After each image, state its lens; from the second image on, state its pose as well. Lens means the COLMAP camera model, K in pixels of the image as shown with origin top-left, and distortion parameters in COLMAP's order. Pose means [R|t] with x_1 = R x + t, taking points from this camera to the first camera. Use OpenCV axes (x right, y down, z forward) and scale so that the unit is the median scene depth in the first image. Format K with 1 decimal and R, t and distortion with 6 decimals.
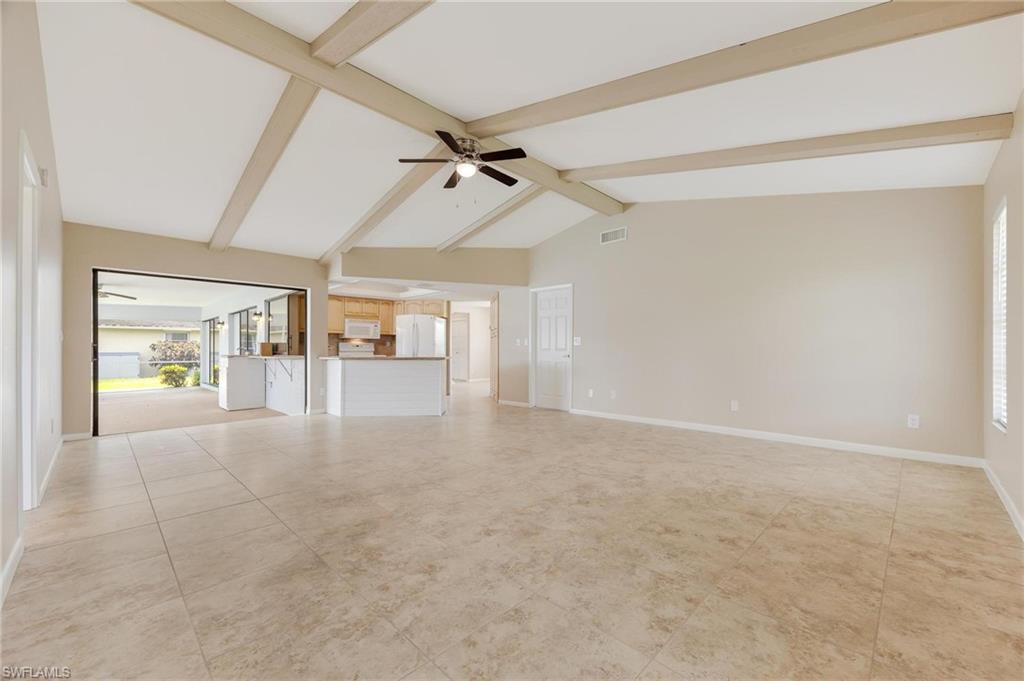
lens RADIAL K [[414.3, 0, 518.0], [0, 414.3, 346.7], [0, 0, 1]] dist [-0.000526, 0.000540]
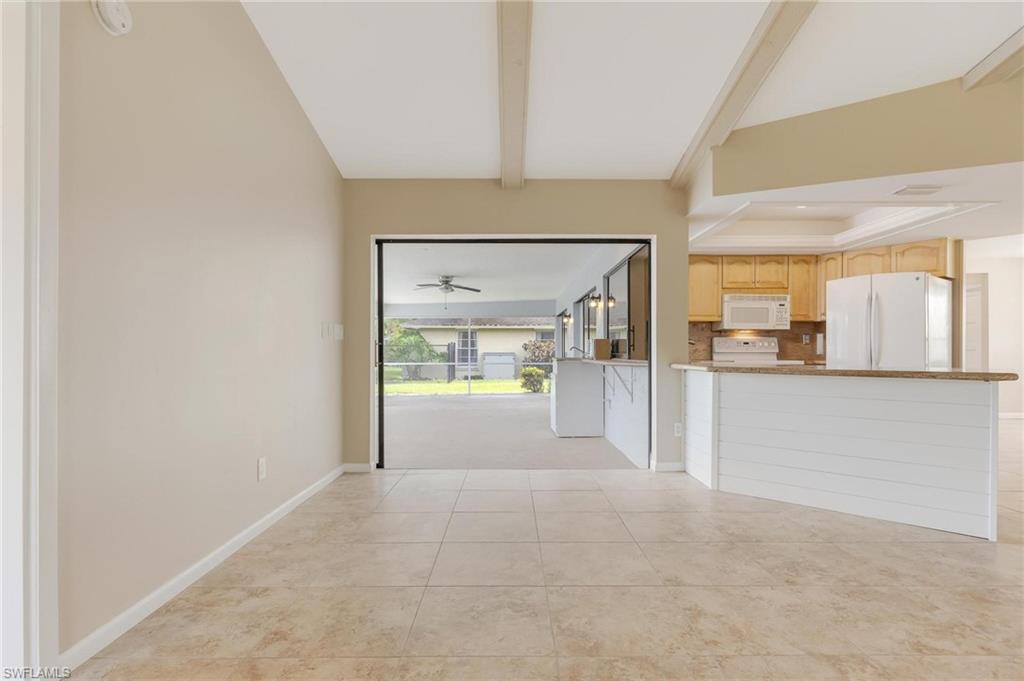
lens RADIAL K [[516.5, 0, 507.0], [0, 516.5, 350.6], [0, 0, 1]] dist [-0.009015, 0.001887]
pose [[0.695703, 0.001323, -0.718329, -0.165764], [0.005227, 0.999963, 0.006904, 0.002120], [0.718311, -0.008558, 0.695670, 0.418019]]
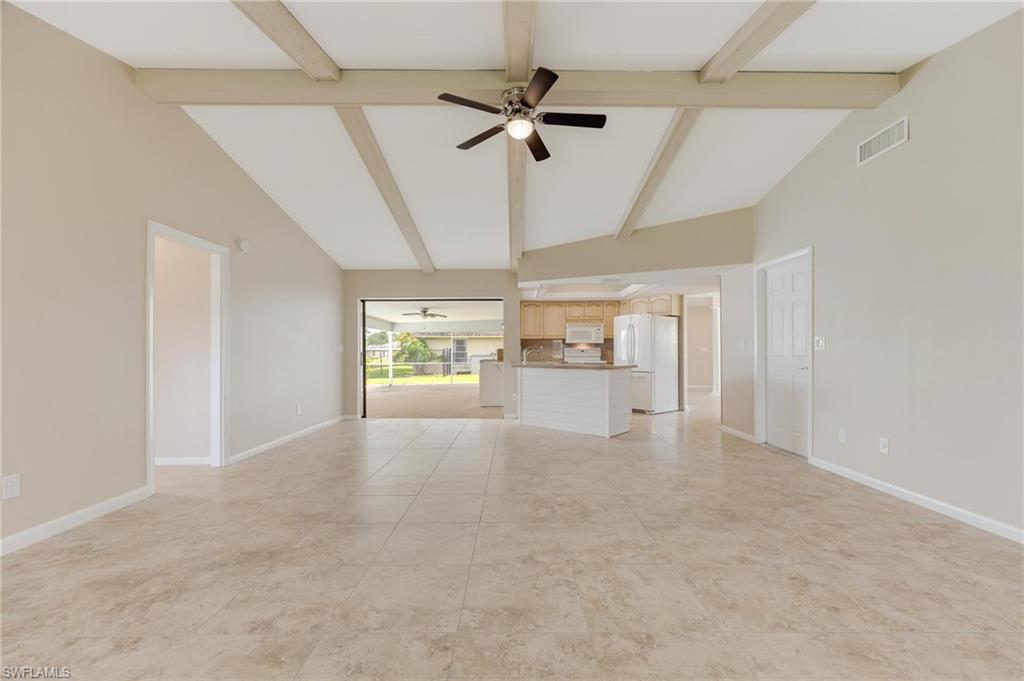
lens RADIAL K [[414.3, 0, 515.8], [0, 414.3, 348.5], [0, 0, 1]] dist [-0.000526, 0.000540]
pose [[0.701837, -0.008958, -0.712281, 0.278999], [0.010750, 0.999940, -0.001983, -0.010350], [0.712257, -0.006265, 0.701891, 0.300256]]
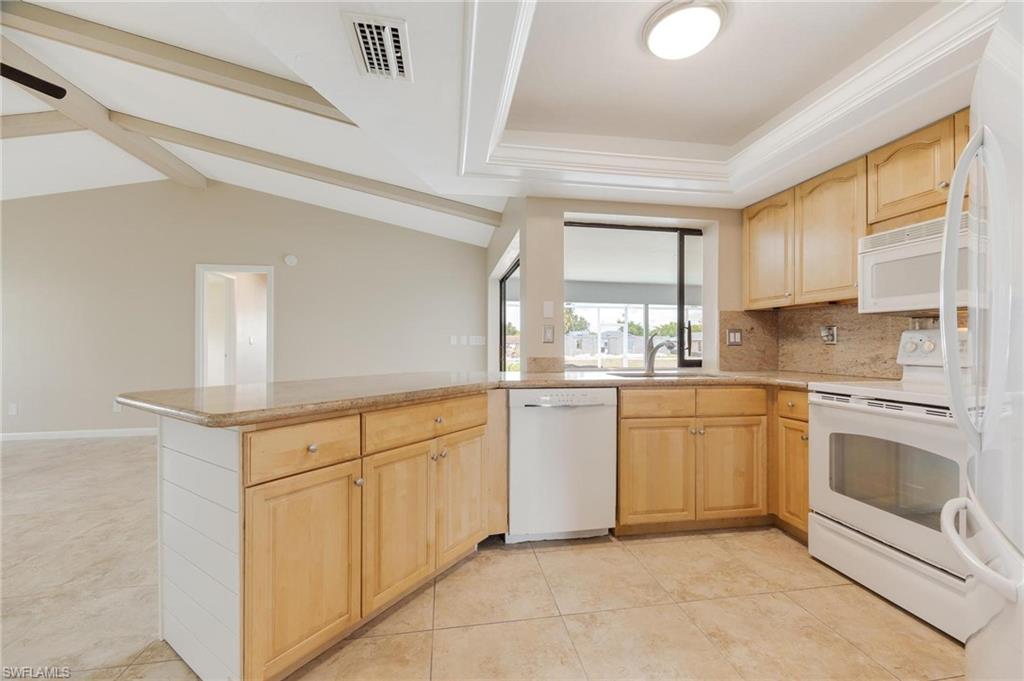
lens RADIAL K [[414.3, 0, 512.9], [0, 414.3, 341.0], [0, 0, 1]] dist [-0.000526, 0.000540]
pose [[-0.589688, -0.008075, -0.807590, -0.110606], [0.006406, 0.999872, -0.014675, -0.002471], [0.807605, -0.013827, -0.589561, 1.341398]]
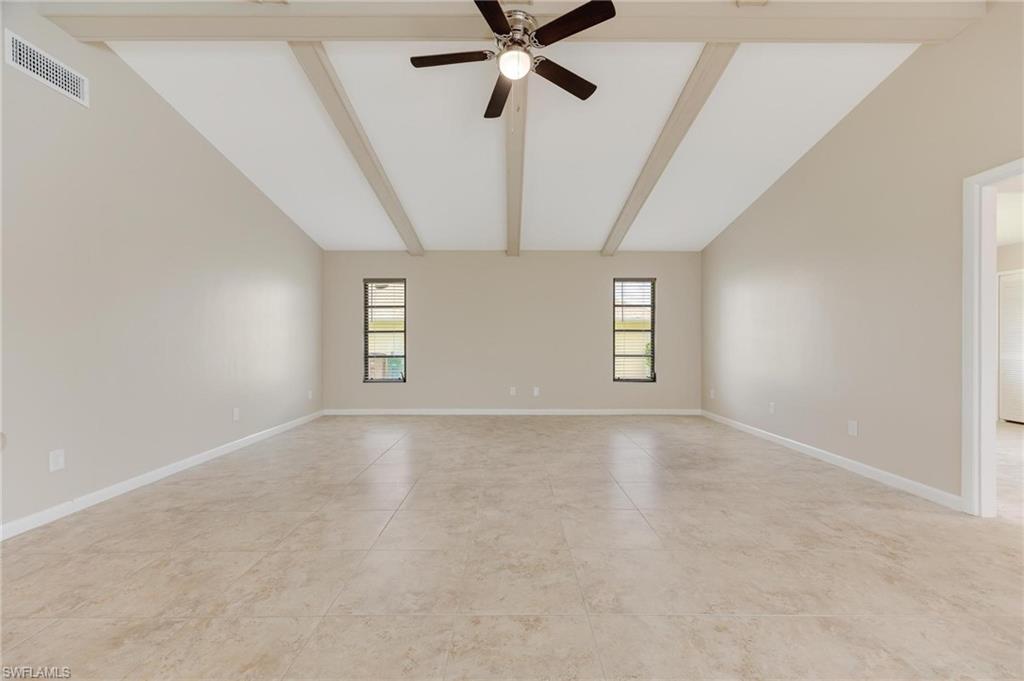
lens RADIAL K [[414.3, 0, 508.8], [0, 414.3, 343.8], [0, 0, 1]] dist [-0.000526, 0.000540]
pose [[-0.695709, -0.001526, 0.718322, -0.381364], [-0.006120, 0.999974, -0.003803, -0.001704], [-0.718298, -0.007042, -0.695700, 0.962516]]
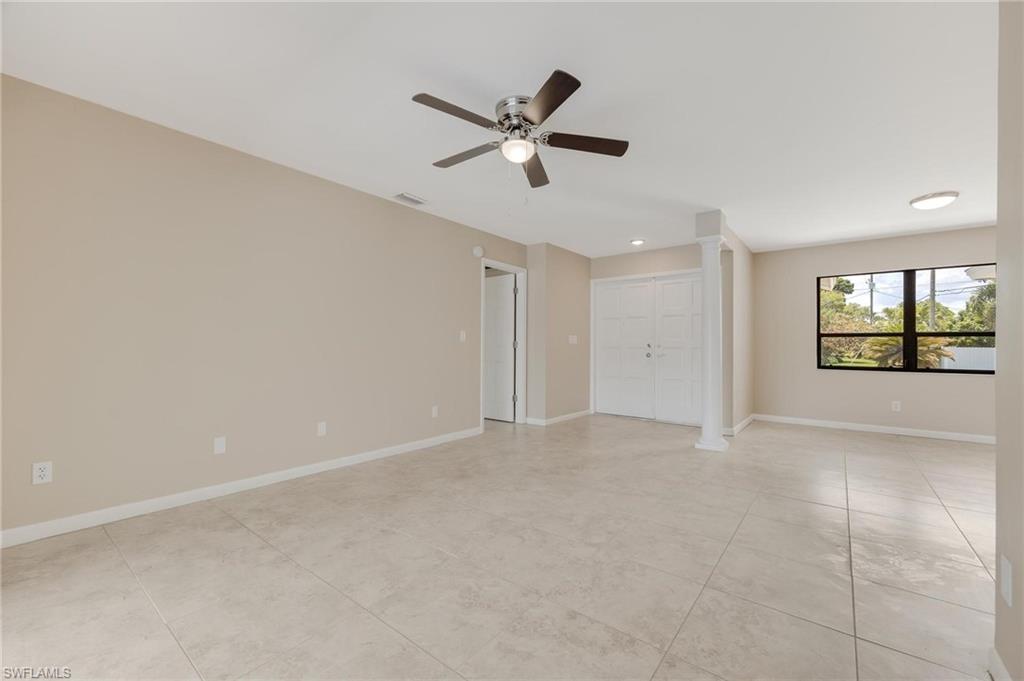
lens RADIAL K [[414.3, 0, 515.0], [0, 414.3, 342.7], [0, 0, 1]] dist [-0.000526, 0.000540]
pose [[0.994802, 0.015817, 0.100593, -0.747649], [-0.015327, 0.999867, -0.005635, 0.017631], [-0.100668, 0.004064, 0.994912, 1.385794]]
